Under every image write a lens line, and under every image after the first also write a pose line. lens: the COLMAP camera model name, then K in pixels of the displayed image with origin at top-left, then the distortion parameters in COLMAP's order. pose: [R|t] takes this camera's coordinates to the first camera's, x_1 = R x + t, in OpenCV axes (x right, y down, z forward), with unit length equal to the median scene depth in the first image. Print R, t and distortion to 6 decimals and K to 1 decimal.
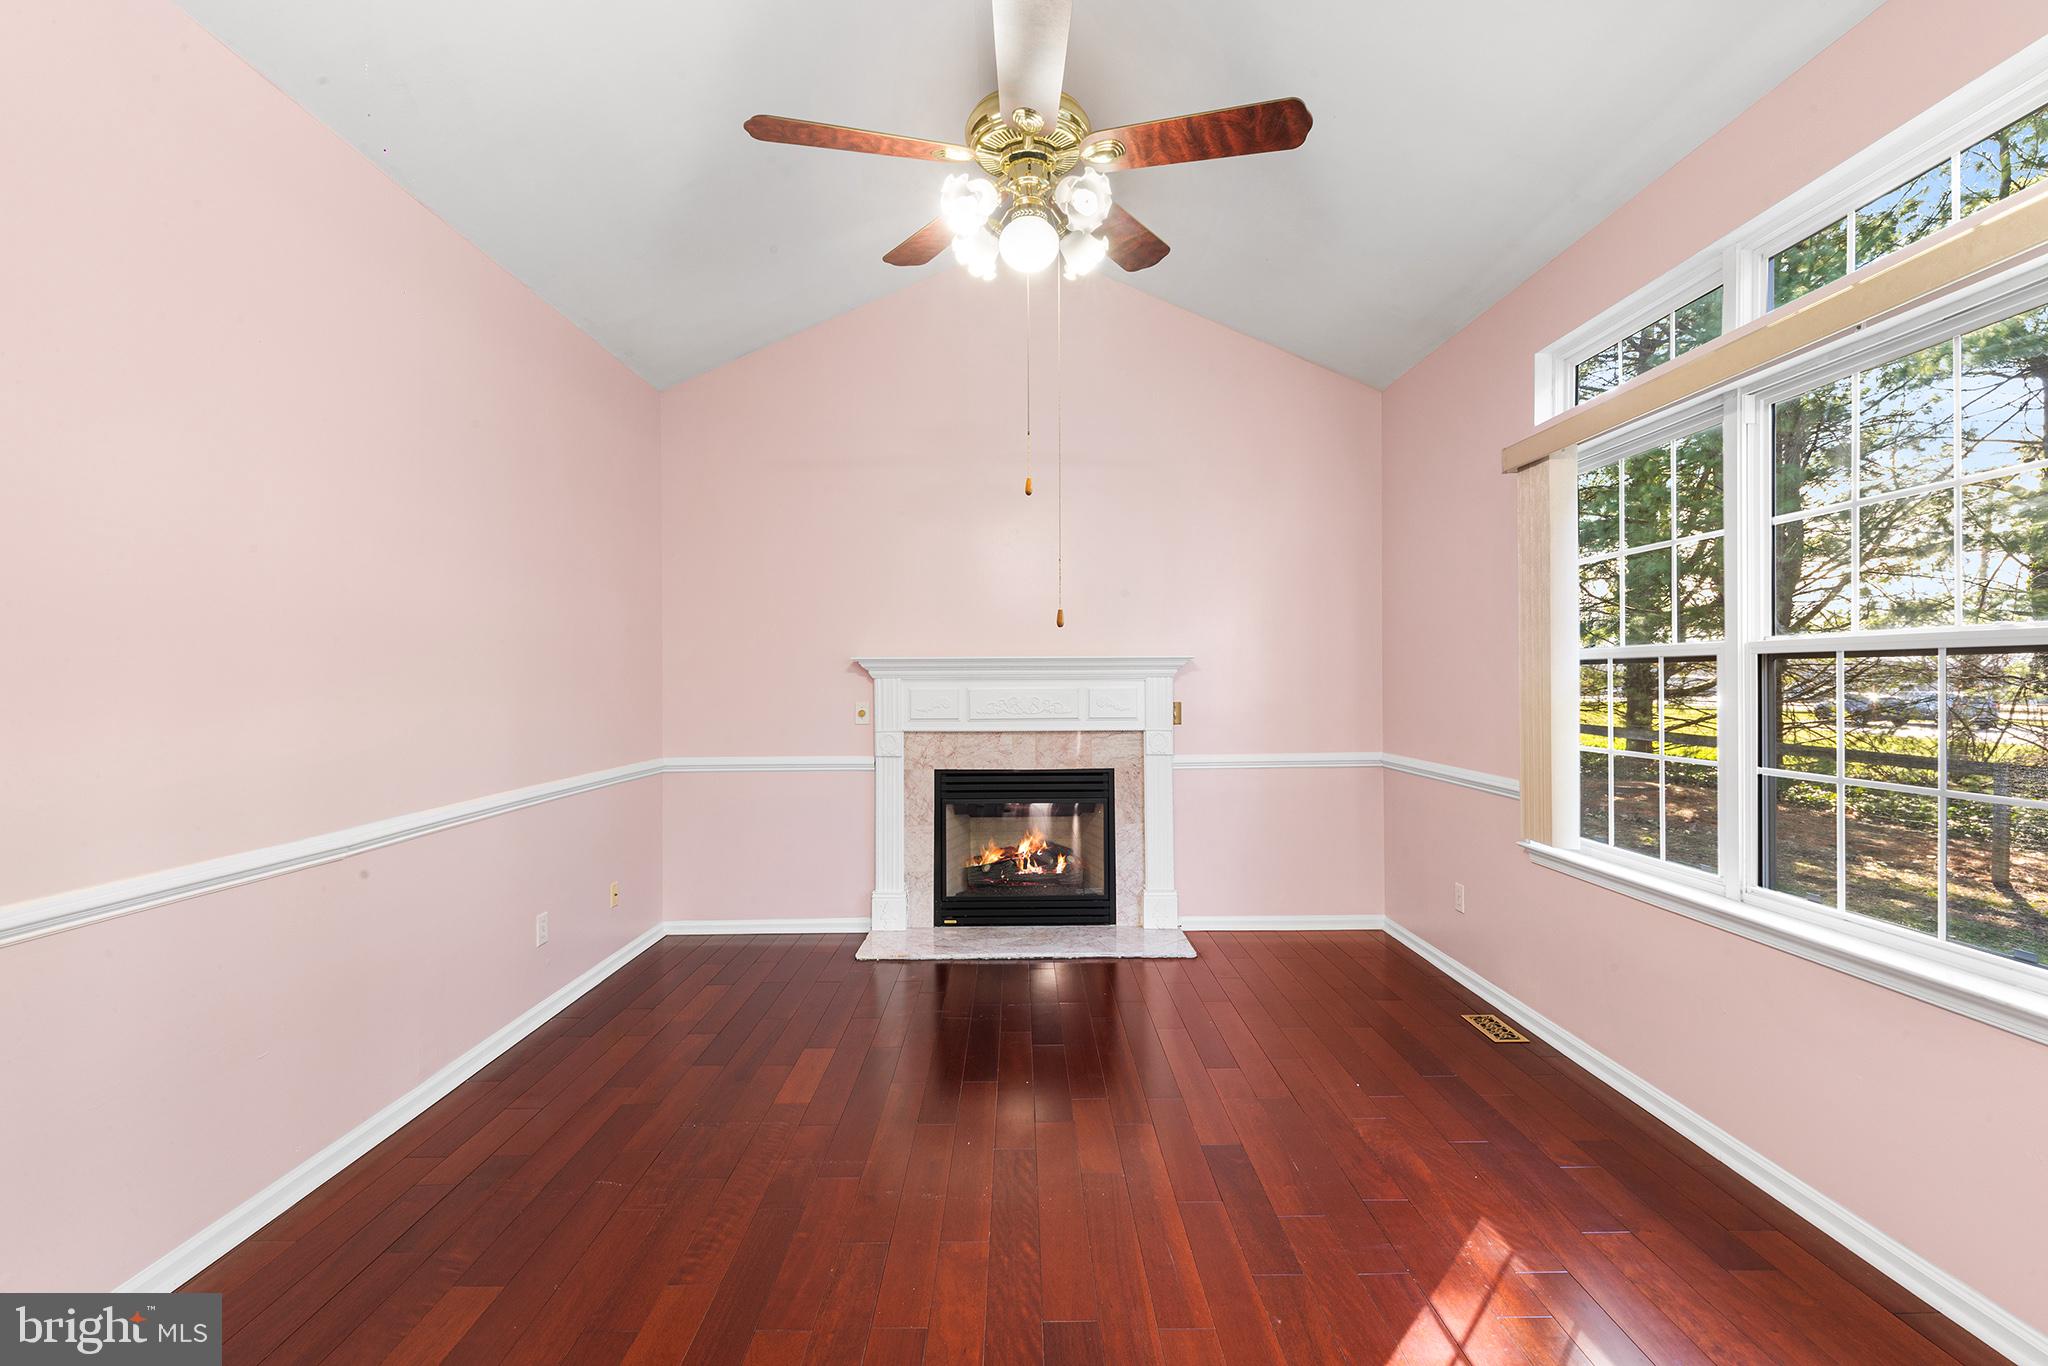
lens RADIAL K [[926.7, 0, 1030.9], [0, 926.7, 686.9], [0, 0, 1]] dist [0.008327, -0.001384]
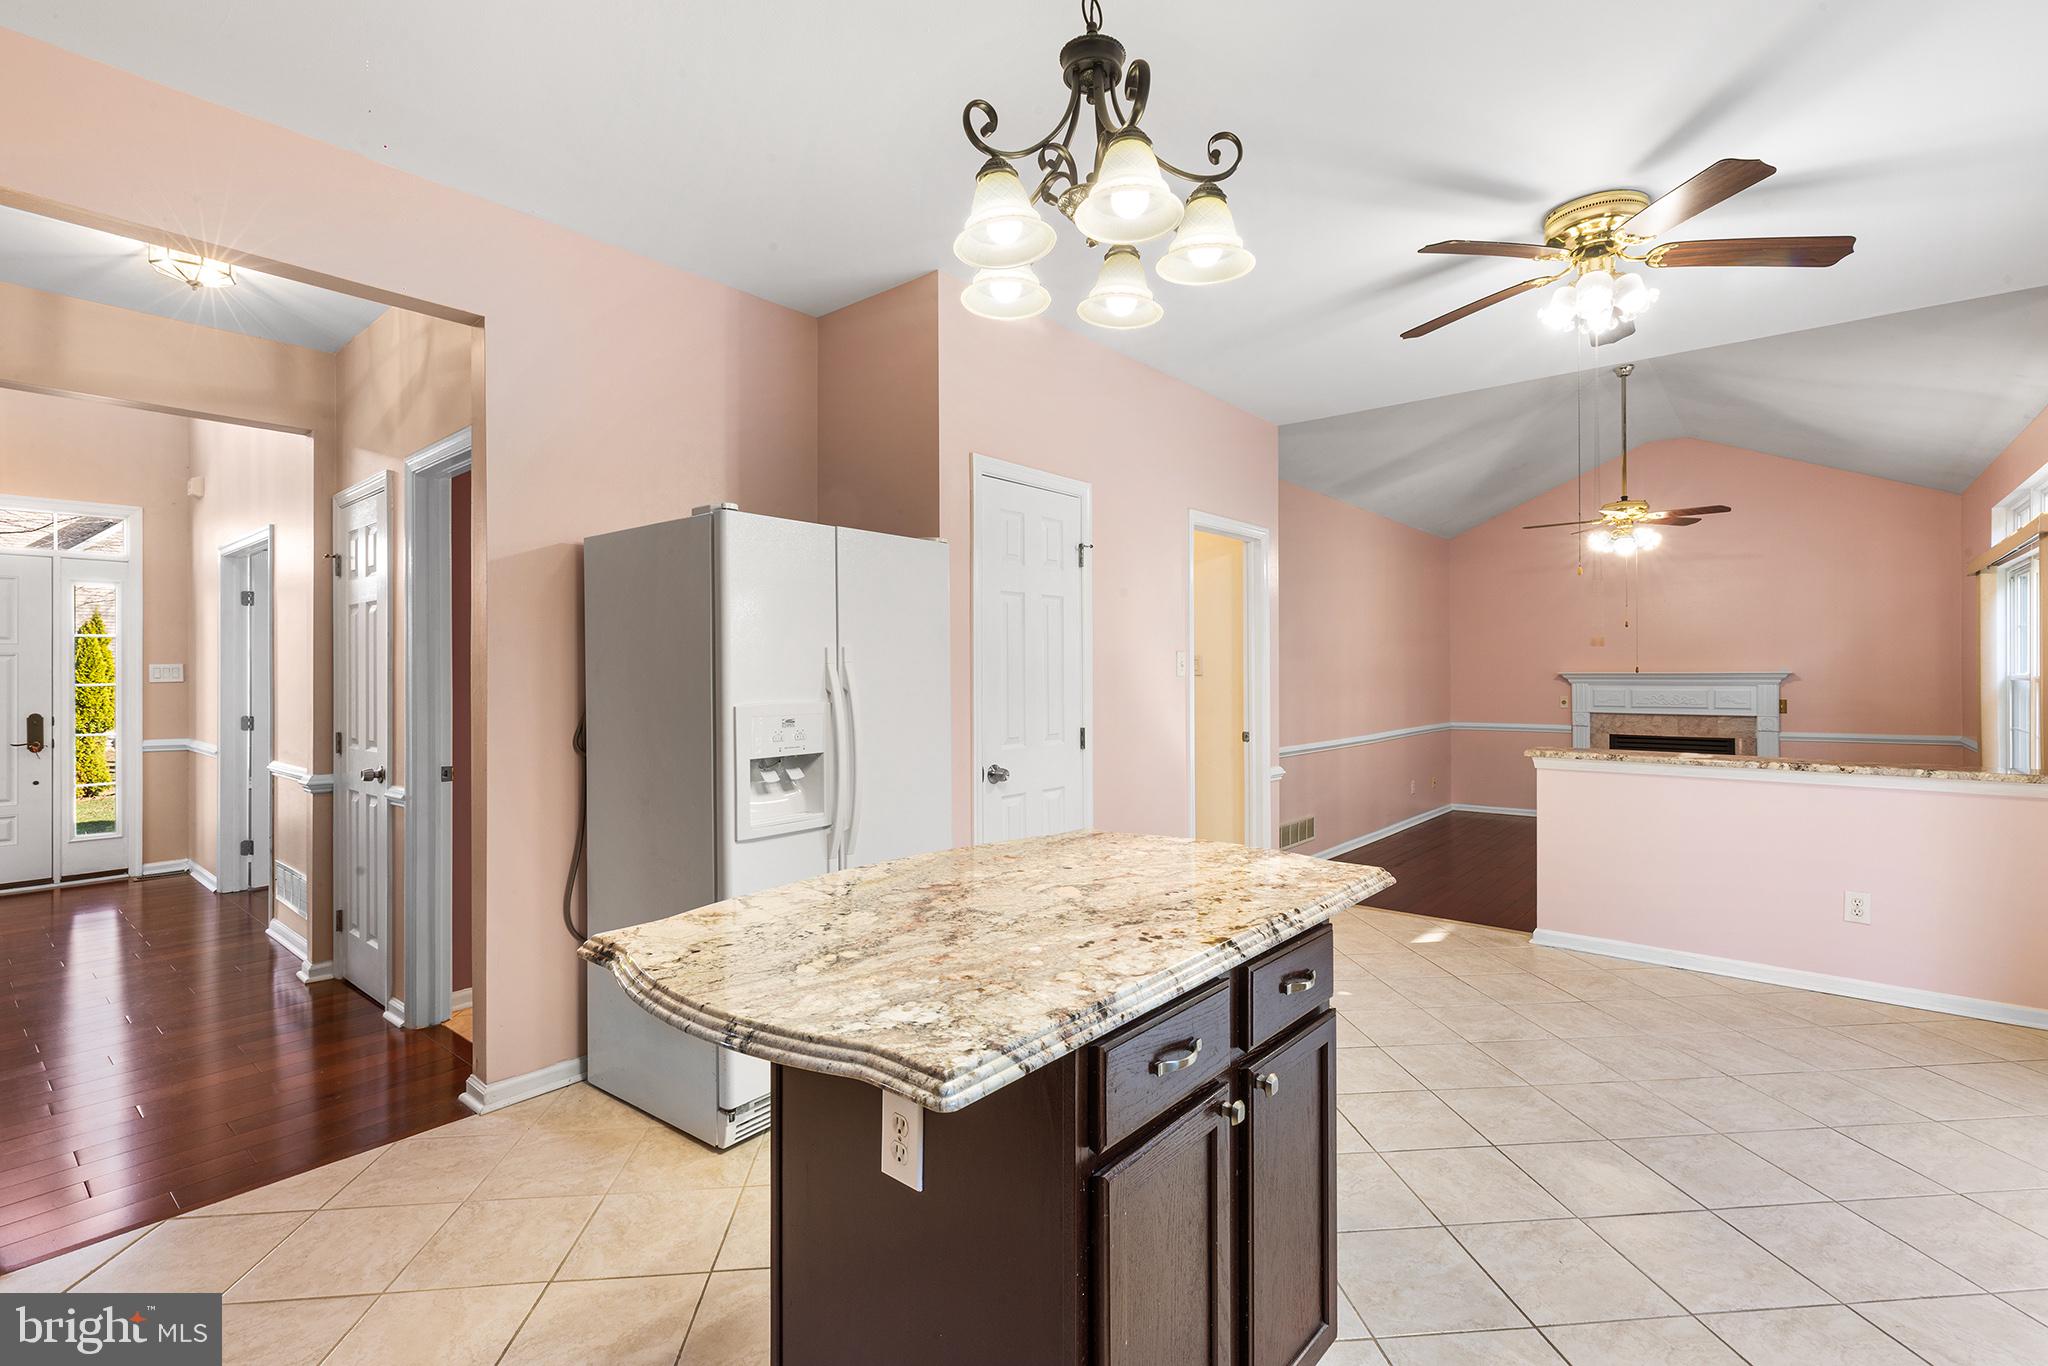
lens RADIAL K [[926.7, 0, 1027.2], [0, 926.7, 675.4], [0, 0, 1]] dist [0.008327, -0.001384]
pose [[0.747058, 0.004152, -0.664746, 0.254372], [-0.003394, 0.999991, 0.002432, -0.026186], [0.664750, 0.000440, 0.747066, -1.117467]]
